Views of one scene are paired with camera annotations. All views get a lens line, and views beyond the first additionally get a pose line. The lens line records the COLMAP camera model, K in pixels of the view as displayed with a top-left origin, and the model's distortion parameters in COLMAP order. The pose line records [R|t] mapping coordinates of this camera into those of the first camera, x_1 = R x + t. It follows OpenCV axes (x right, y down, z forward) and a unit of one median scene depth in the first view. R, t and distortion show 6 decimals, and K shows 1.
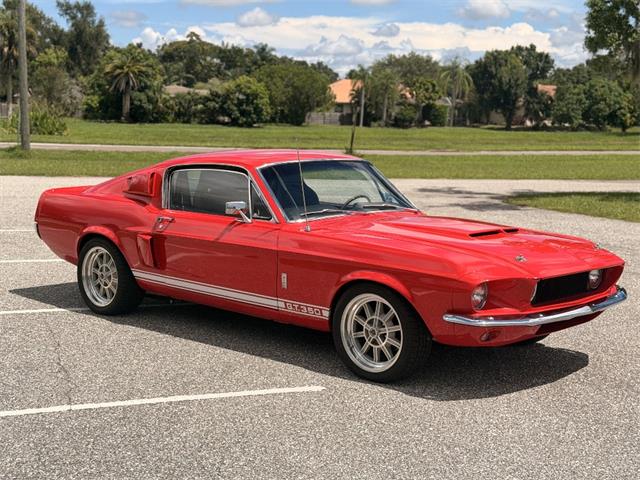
lens RADIAL K [[960.3, 0, 320.0], [0, 960.3, 240.0], [0, 0, 1]] dist [0.155205, -0.029935]
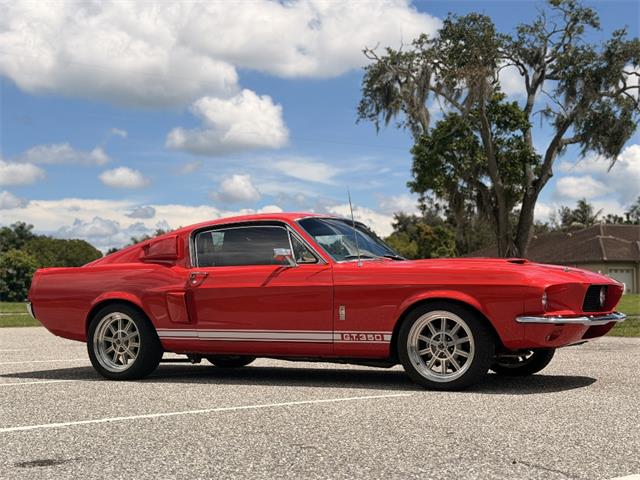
lens RADIAL K [[960.3, 0, 320.0], [0, 960.3, 240.0], [0, 0, 1]] dist [0.155205, -0.029935]
pose [[0.968782, -0.013747, 0.247531, -0.332024], [0.059013, 0.982548, -0.176397, 0.152767], [-0.240787, 0.185498, 0.952687, -0.052146]]
